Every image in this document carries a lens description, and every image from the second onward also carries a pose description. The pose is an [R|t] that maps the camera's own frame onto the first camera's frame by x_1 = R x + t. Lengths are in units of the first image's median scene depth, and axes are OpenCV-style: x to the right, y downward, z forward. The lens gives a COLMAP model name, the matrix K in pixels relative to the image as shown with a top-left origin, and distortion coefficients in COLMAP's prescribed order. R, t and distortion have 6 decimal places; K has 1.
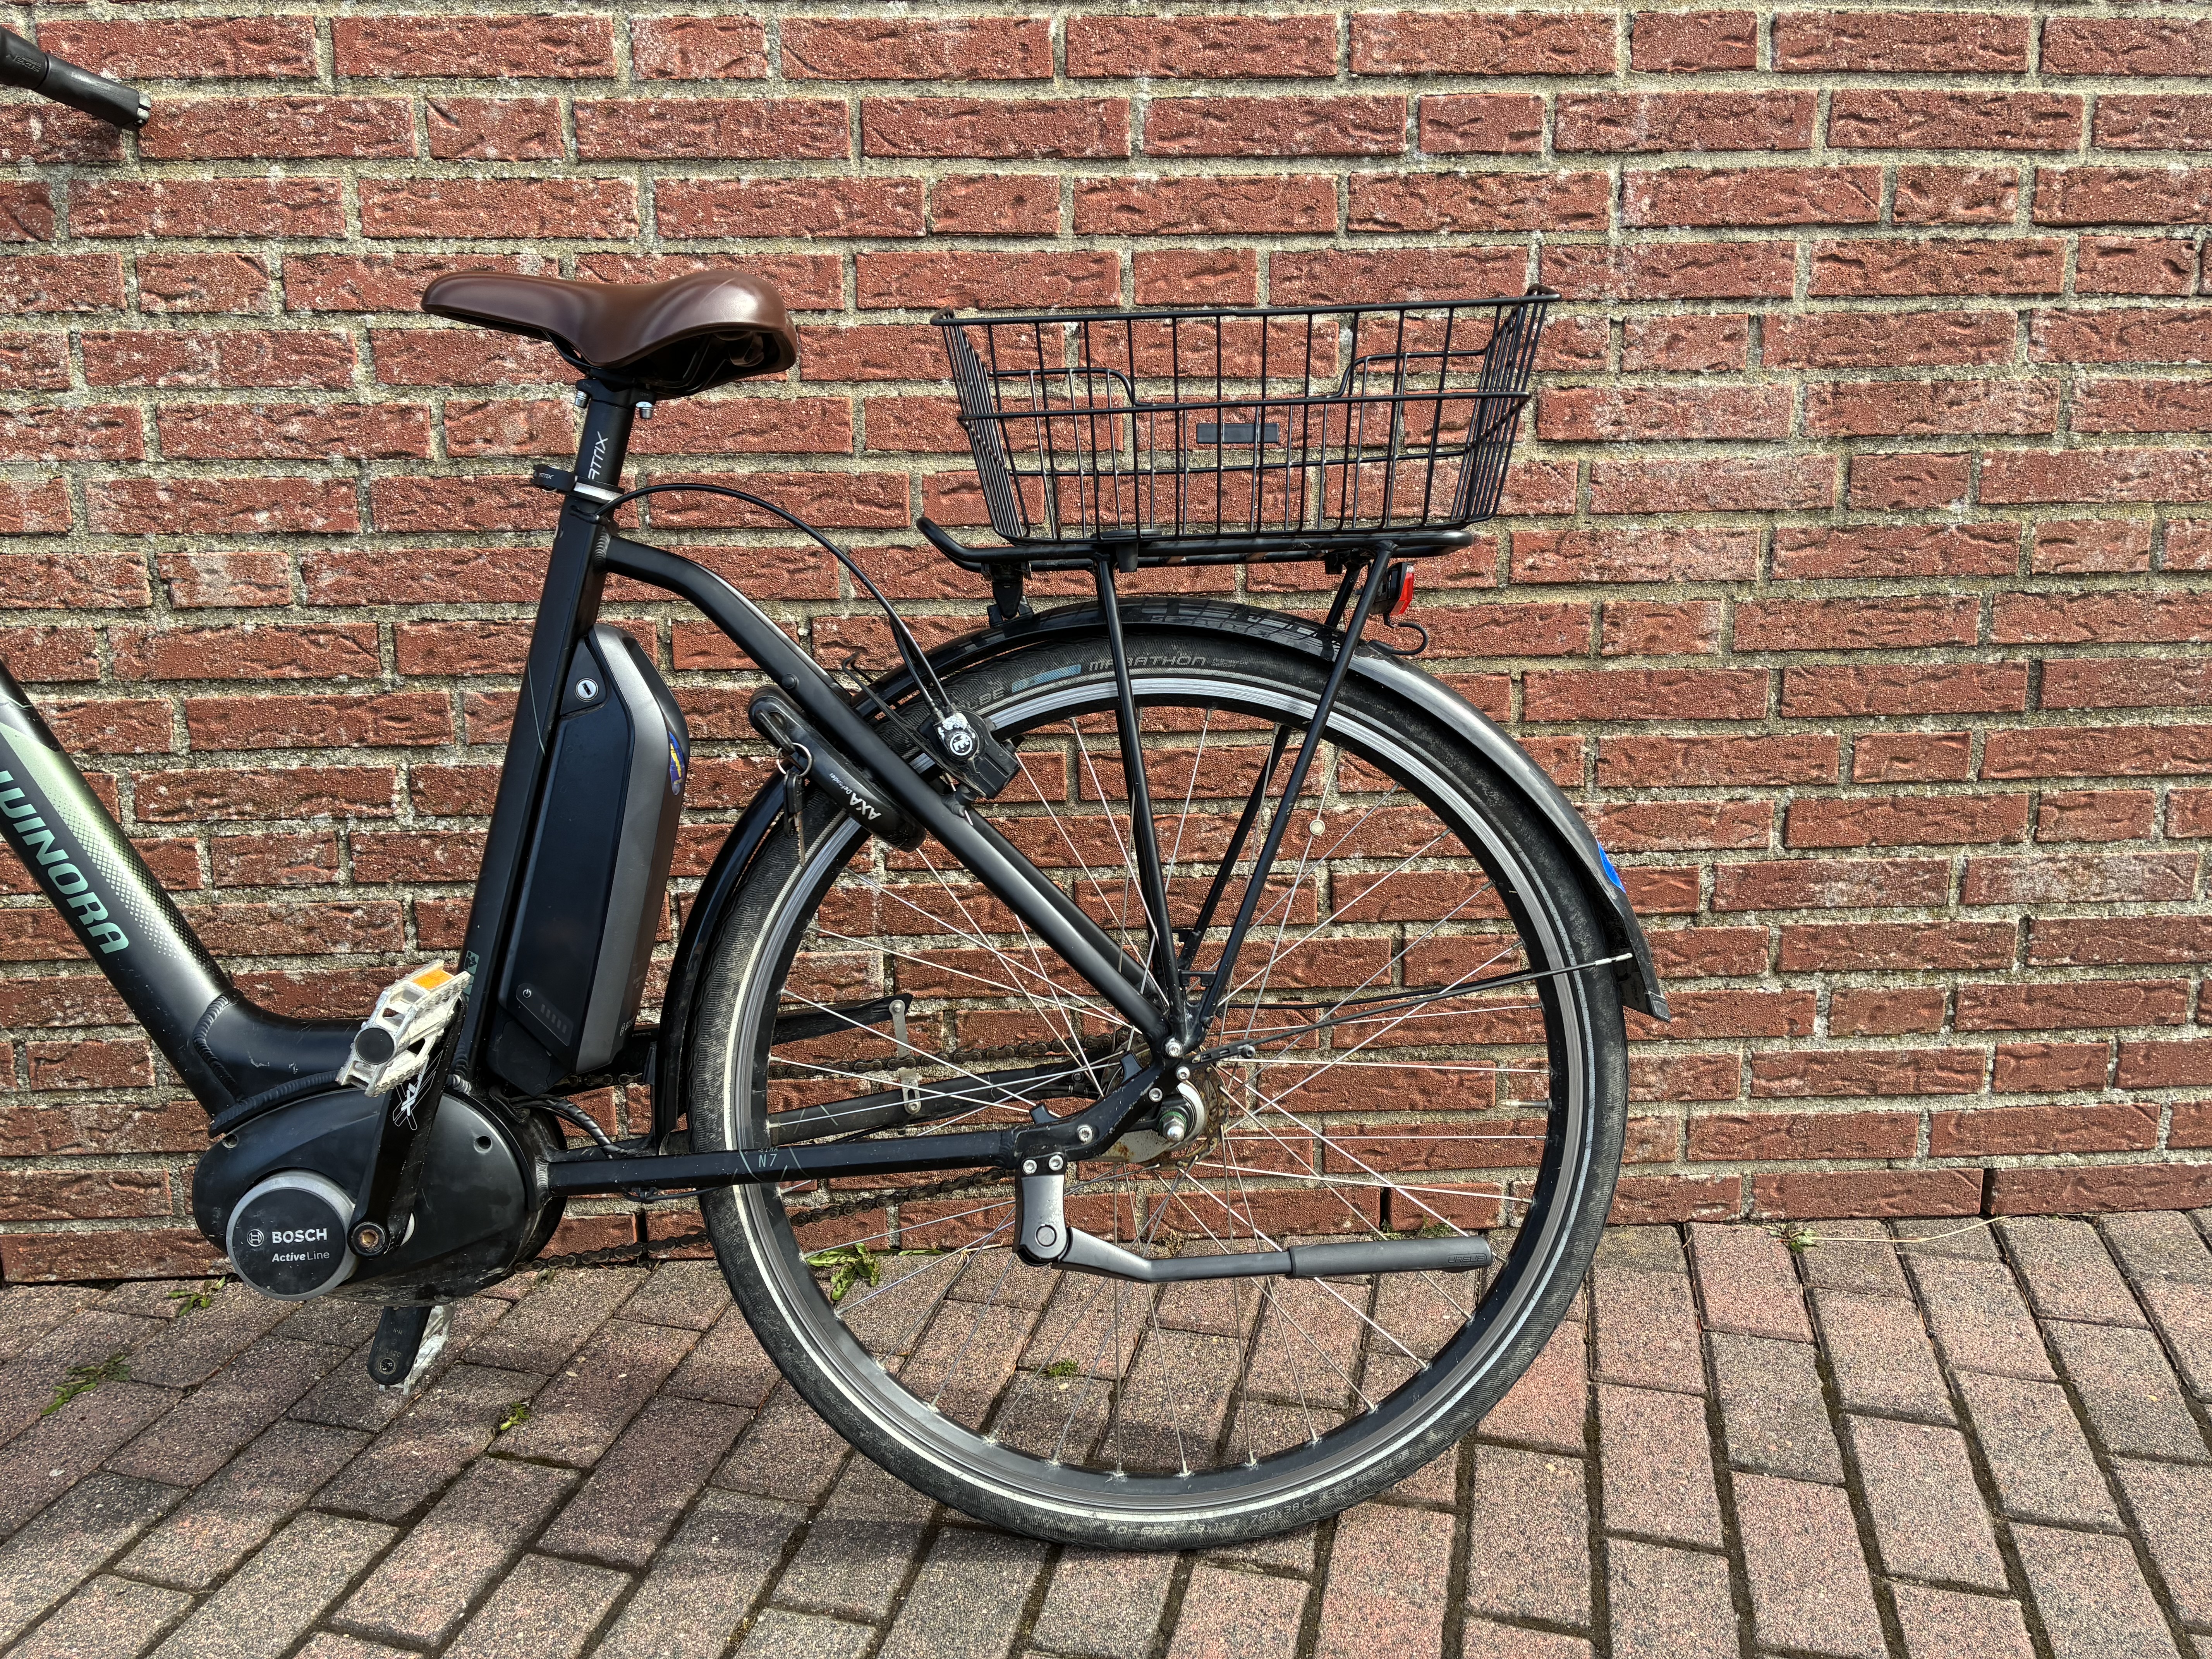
lens RADIAL K [[1691.0, 0, 1107.1], [0, 1691.0, 811.1], [0, 0, 1]] dist [0.047609, -0.053207]
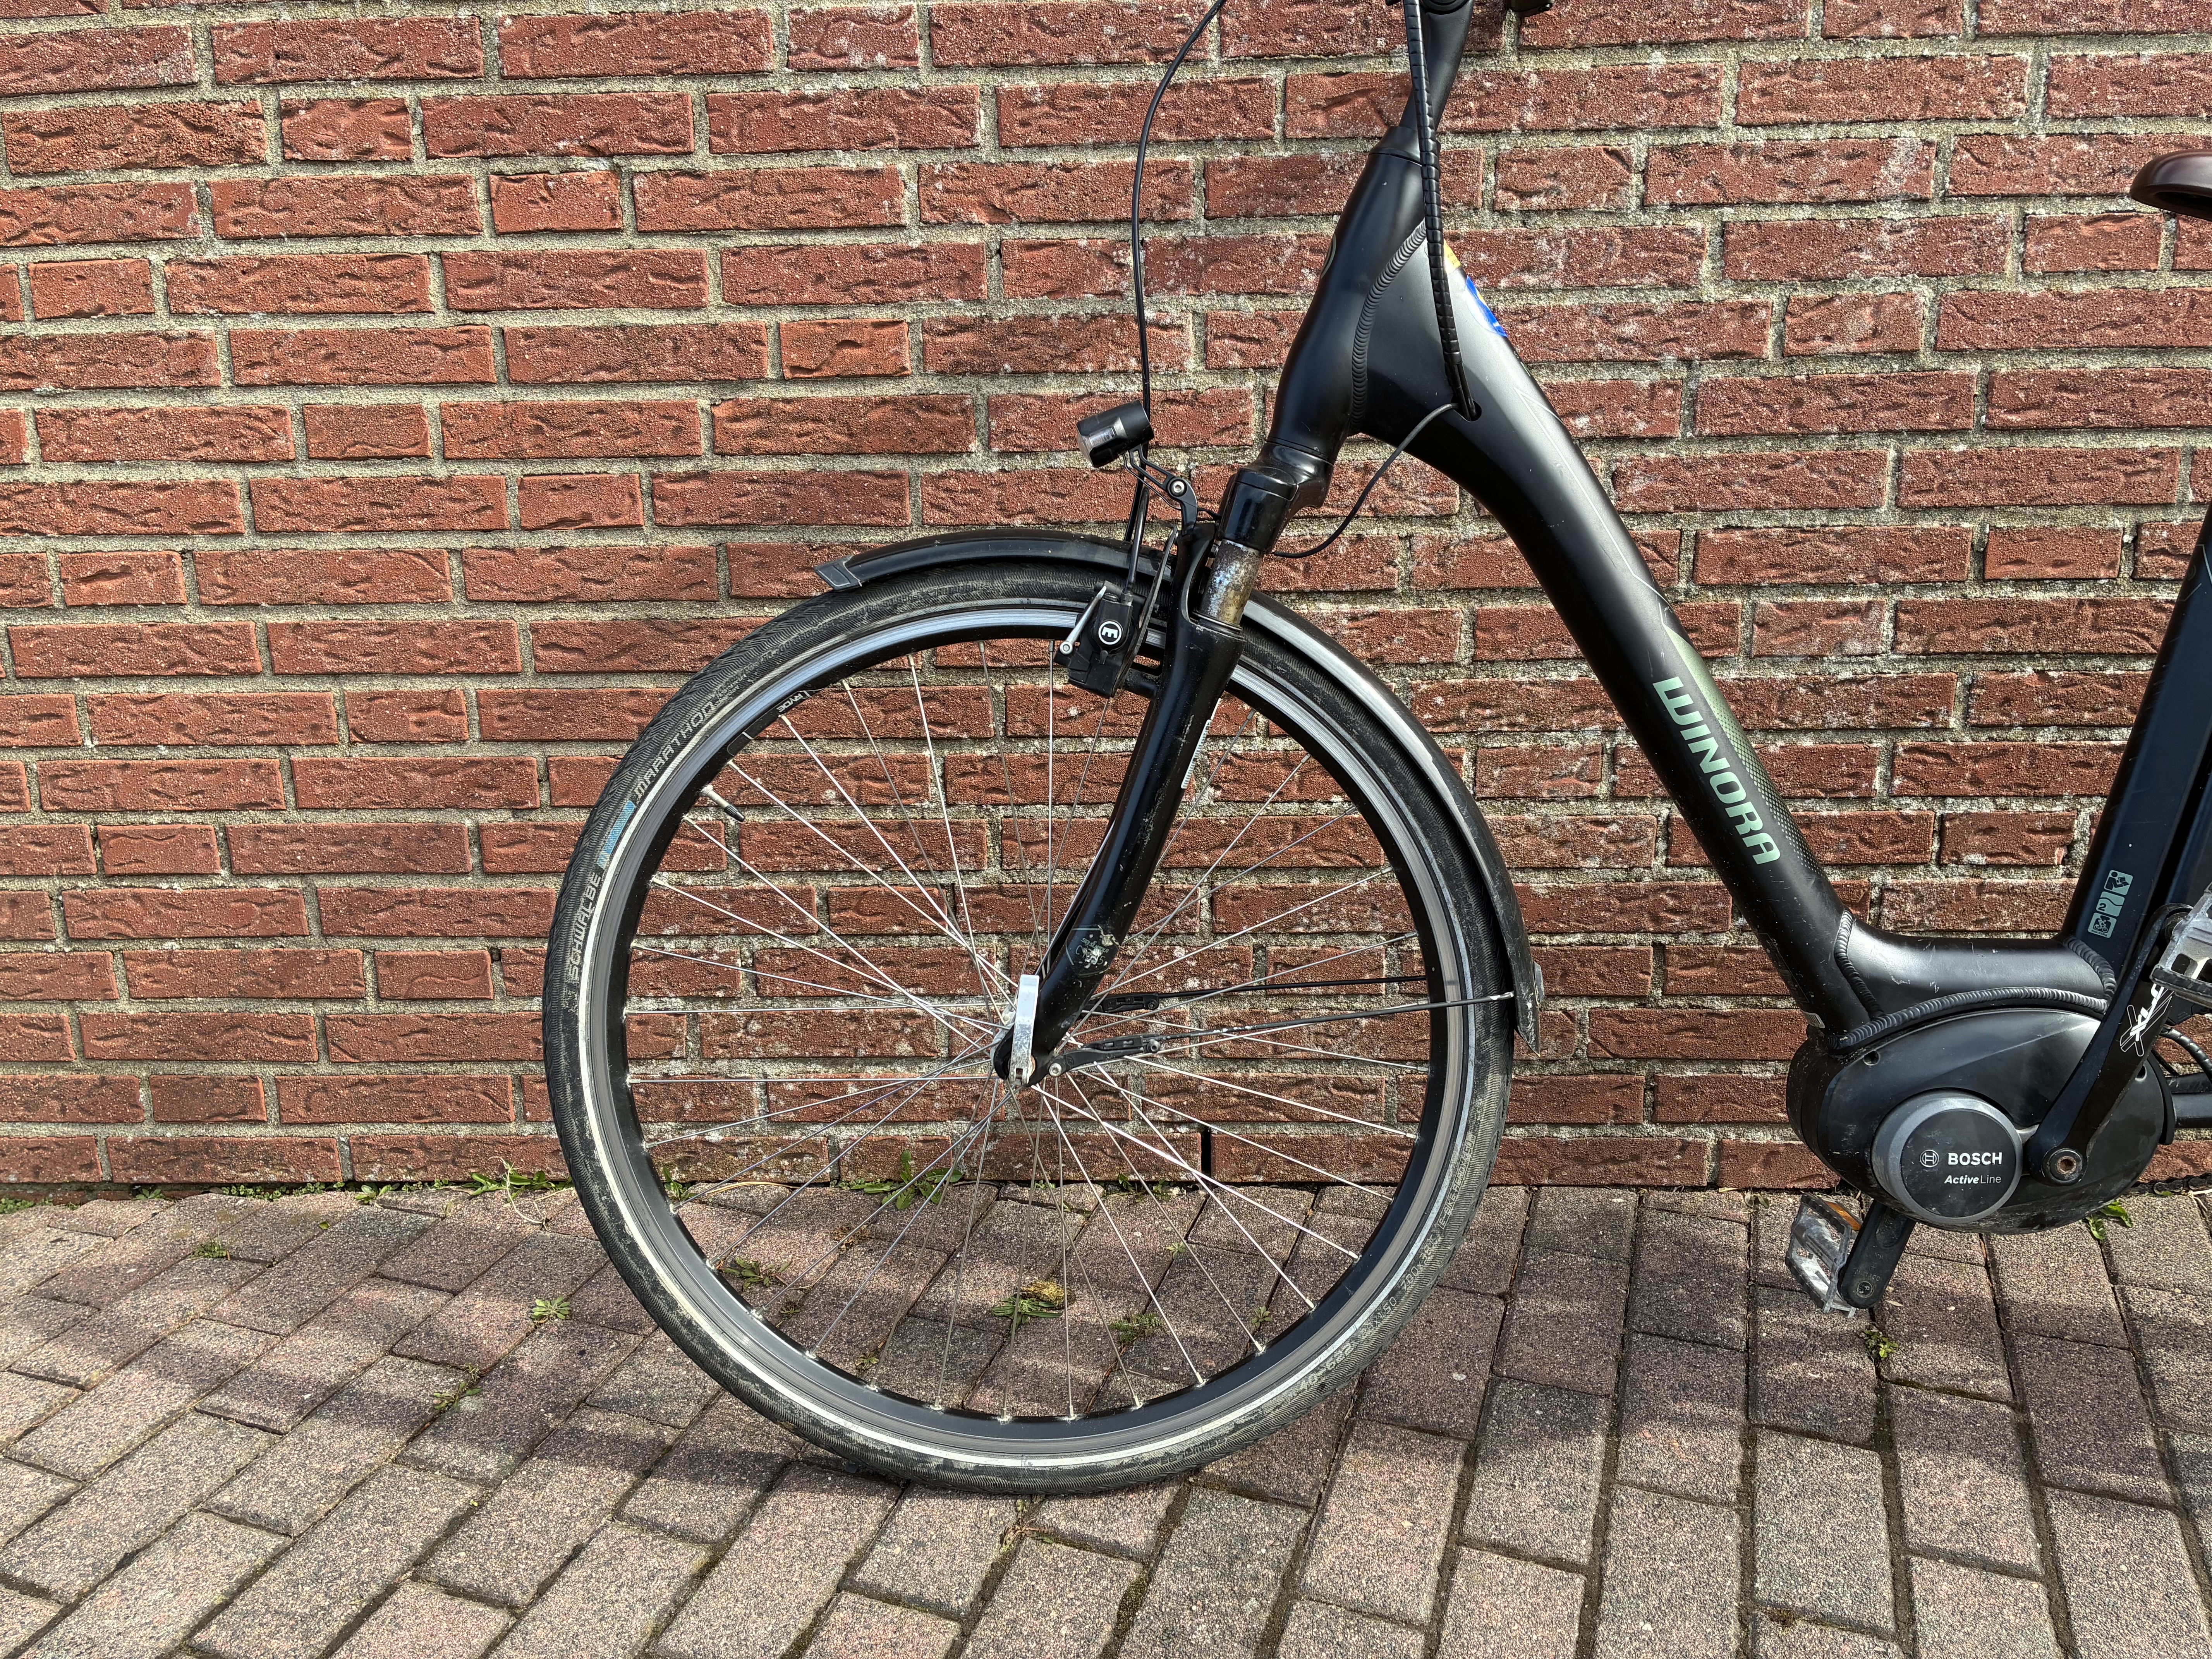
lens RADIAL K [[1691.0, 0, 1089.9], [0, 1691.0, 810.5], [0, 0, 1]] dist [0.047609, -0.053207]
pose [[0.994873, 0.018697, -0.099385, -0.665595], [-0.014328, 0.998907, 0.044494, 0.010994], [0.100109, -0.042842, 0.994054, -0.007395]]
